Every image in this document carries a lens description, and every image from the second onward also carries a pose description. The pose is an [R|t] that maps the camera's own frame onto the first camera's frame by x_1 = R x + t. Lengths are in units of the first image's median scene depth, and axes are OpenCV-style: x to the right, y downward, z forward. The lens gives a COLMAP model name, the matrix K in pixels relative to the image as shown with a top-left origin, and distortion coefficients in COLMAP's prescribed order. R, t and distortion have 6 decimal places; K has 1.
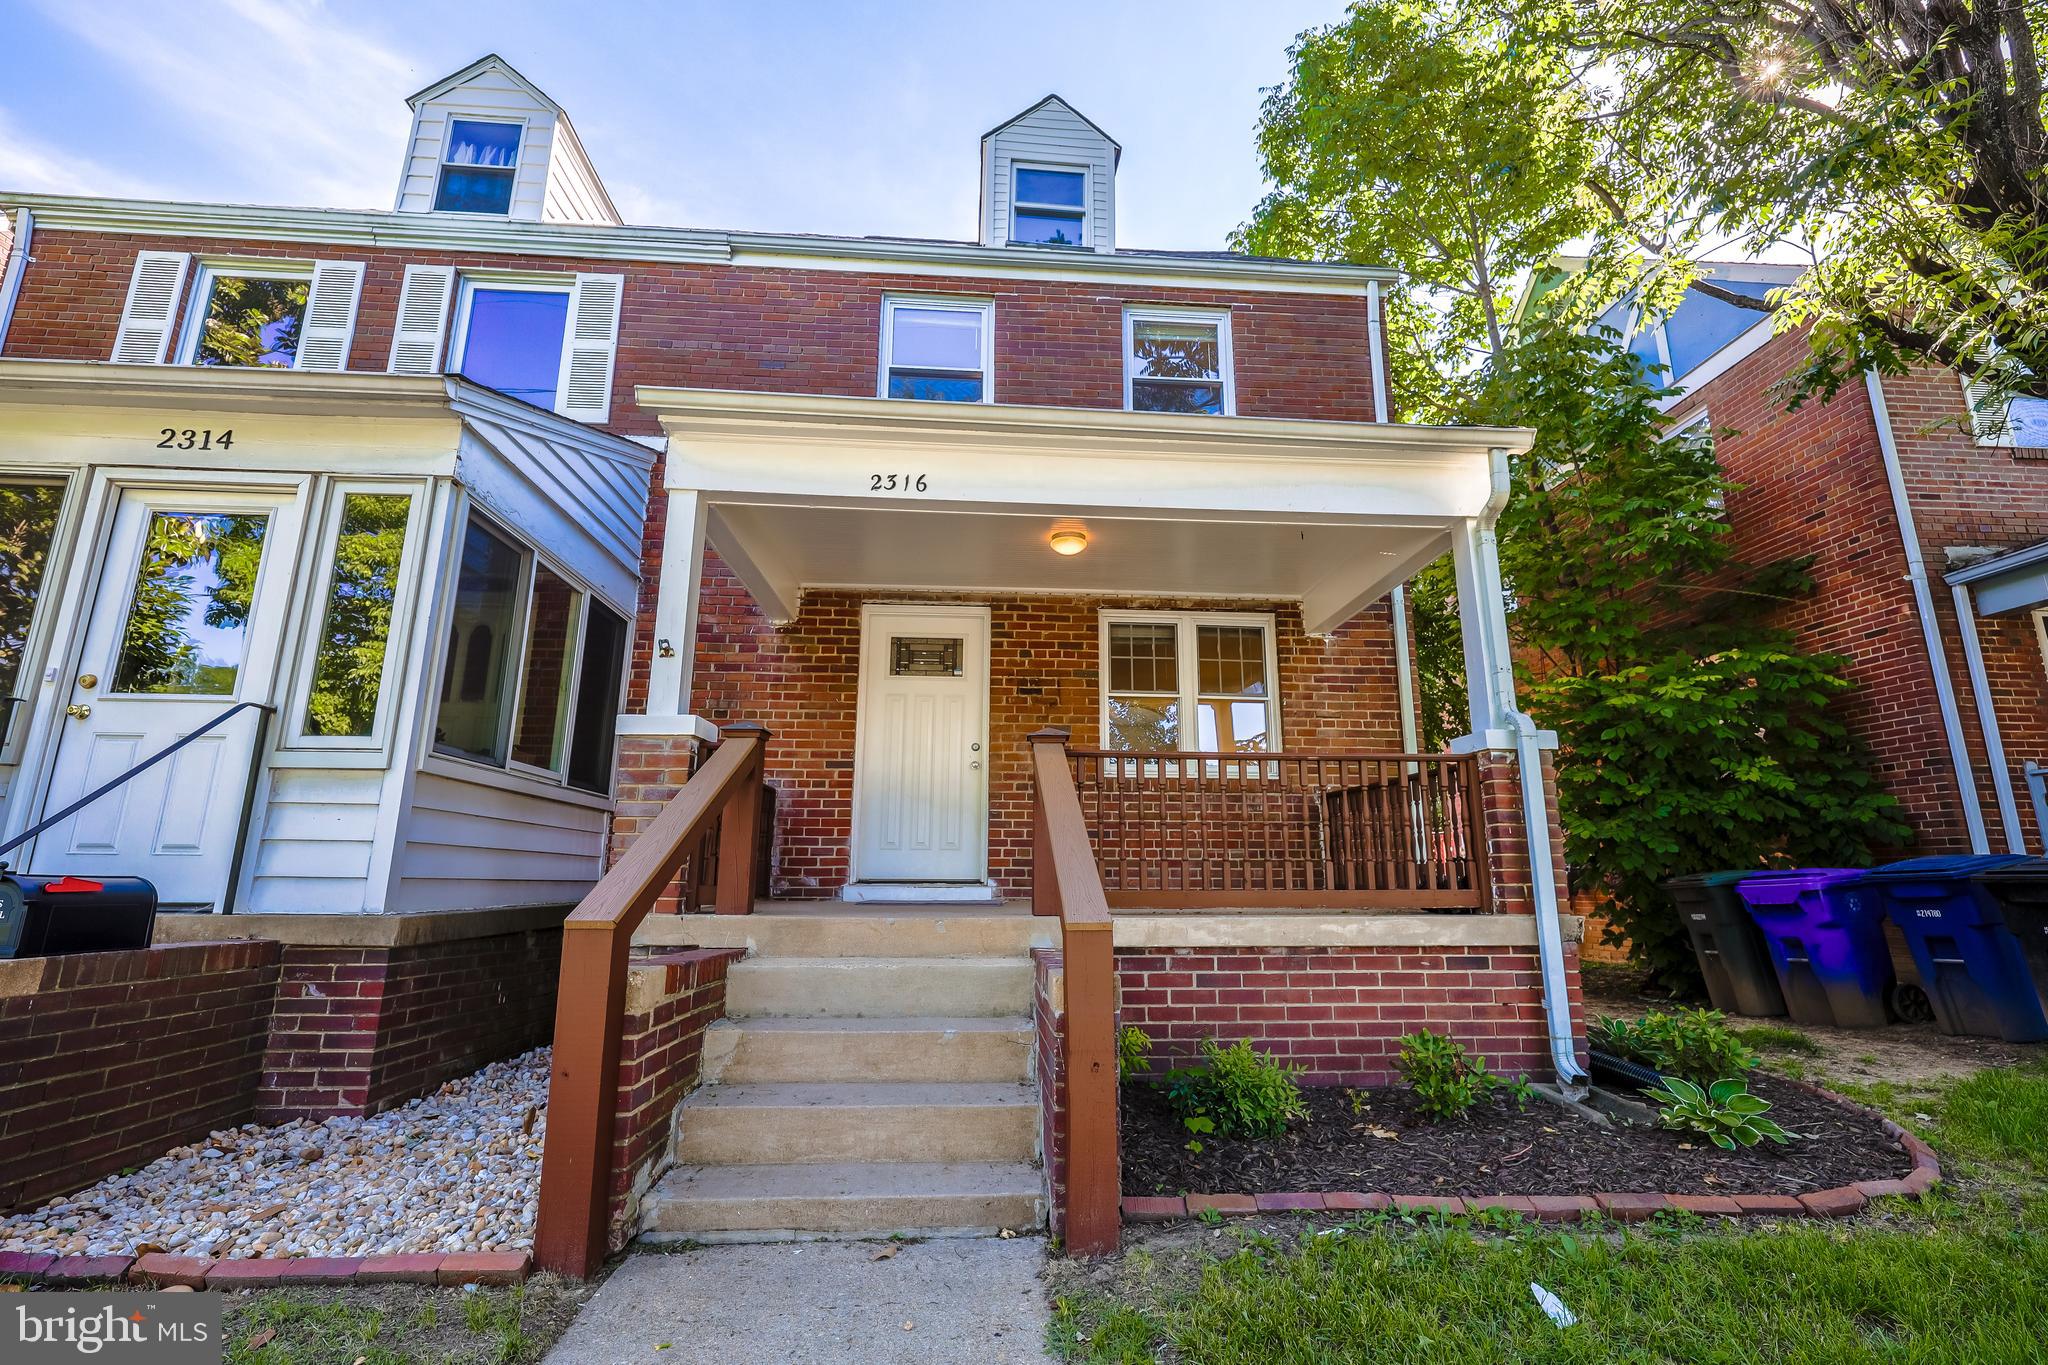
lens RADIAL K [[916.9, 0, 1024.0], [0, 916.9, 682.5], [0, 0, 1]] dist [-0.003083, -0.000159]
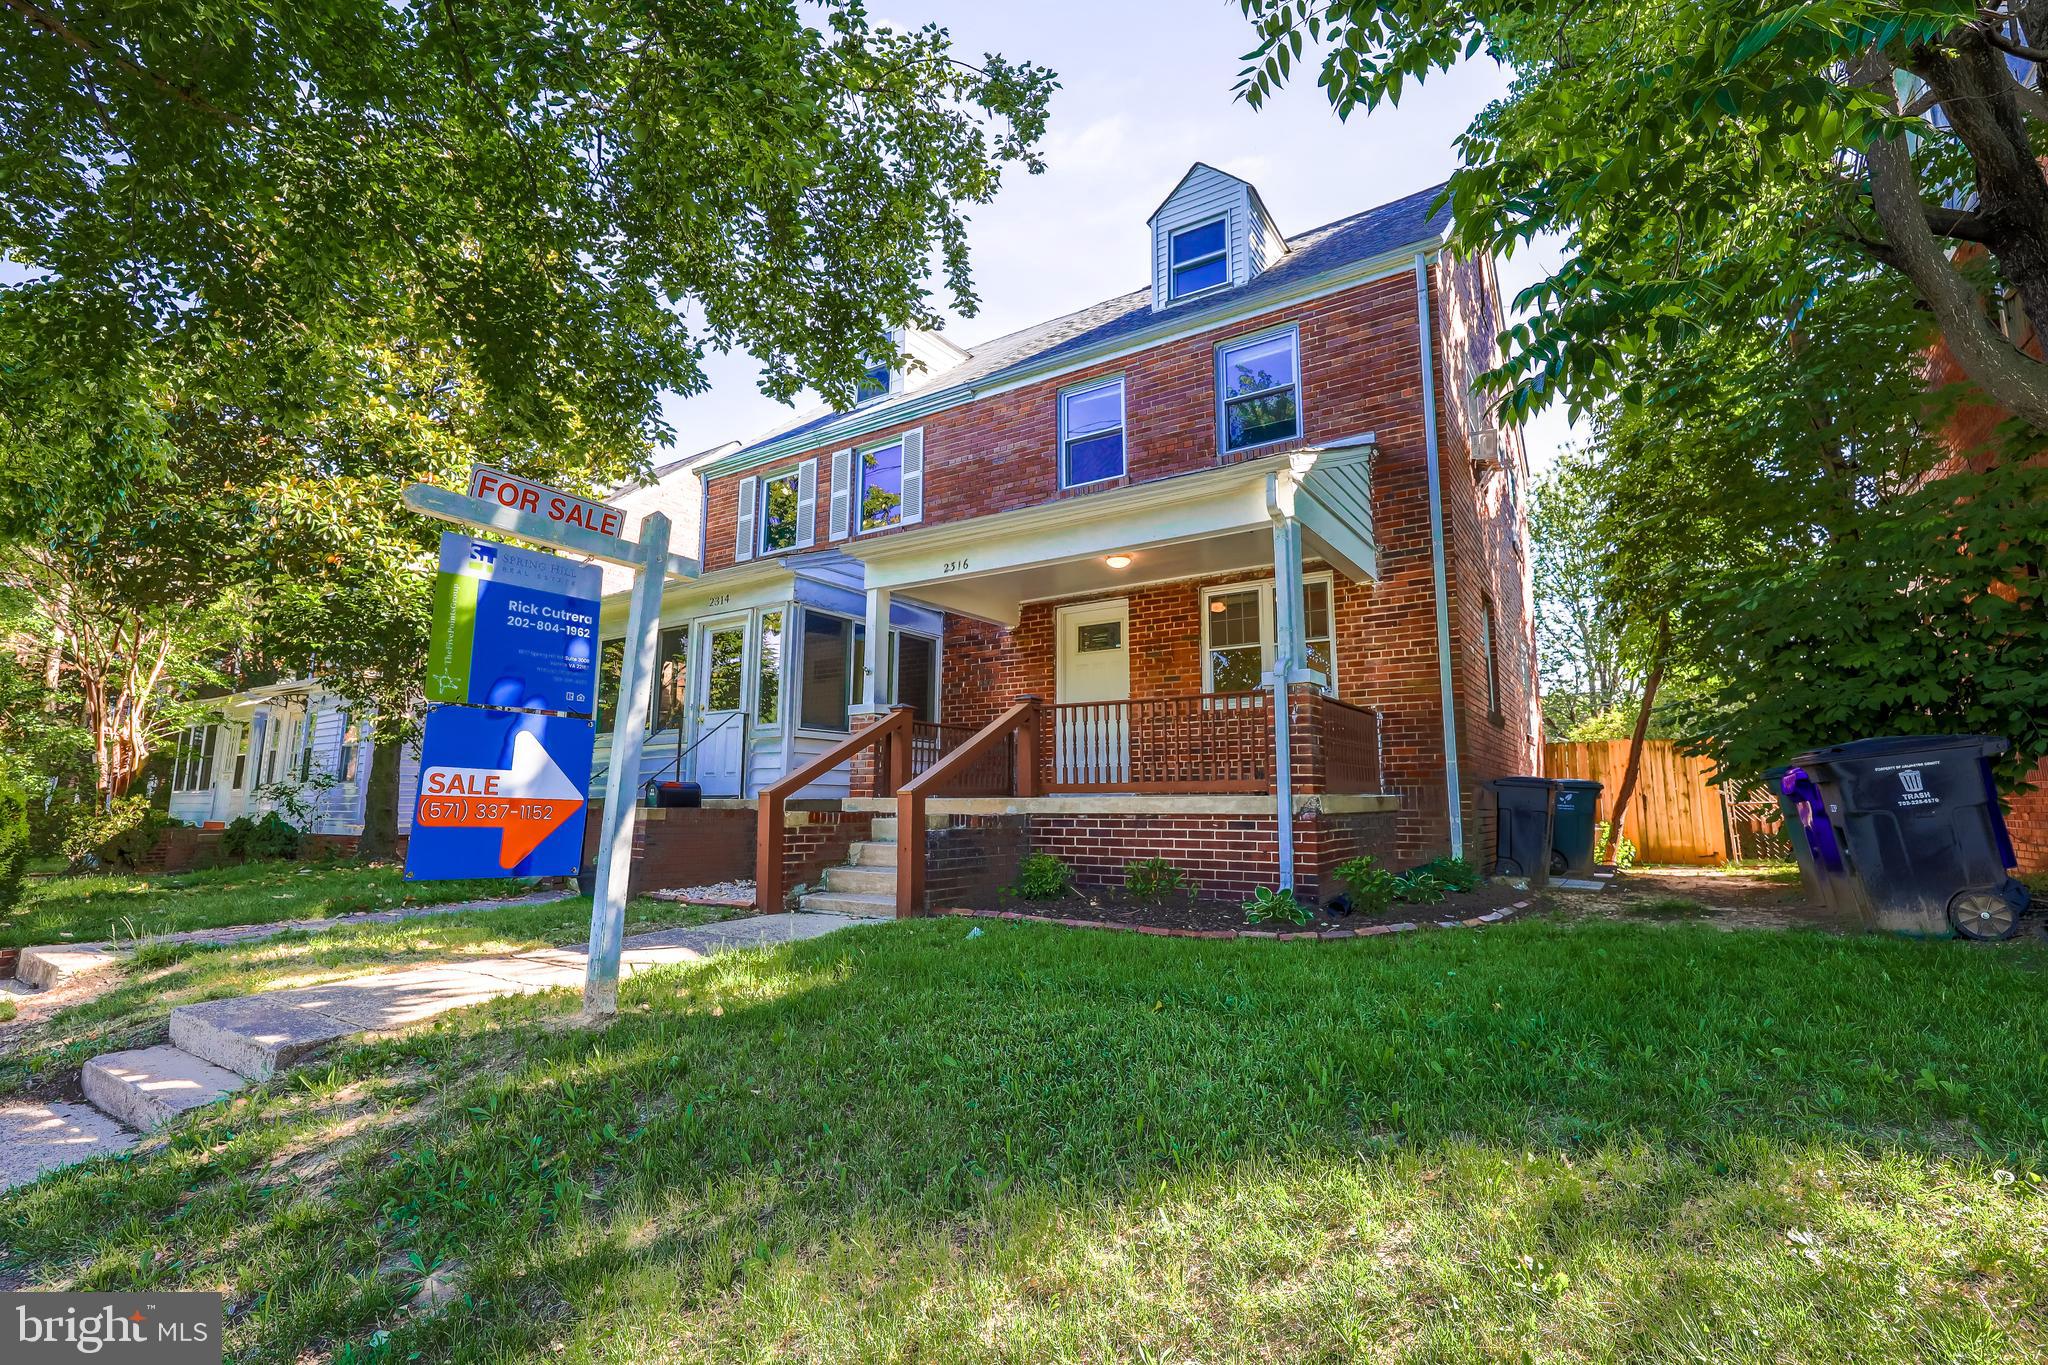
lens RADIAL K [[916.9, 0, 1024.0], [0, 916.9, 682.5], [0, 0, 1]] dist [-0.003083, -0.000159]
pose [[0.789394, -0.084643, -0.608024, 0.704150], [0.130780, 0.990900, 0.031847, -0.018740], [0.599795, -0.104657, 0.793280, -0.259367]]
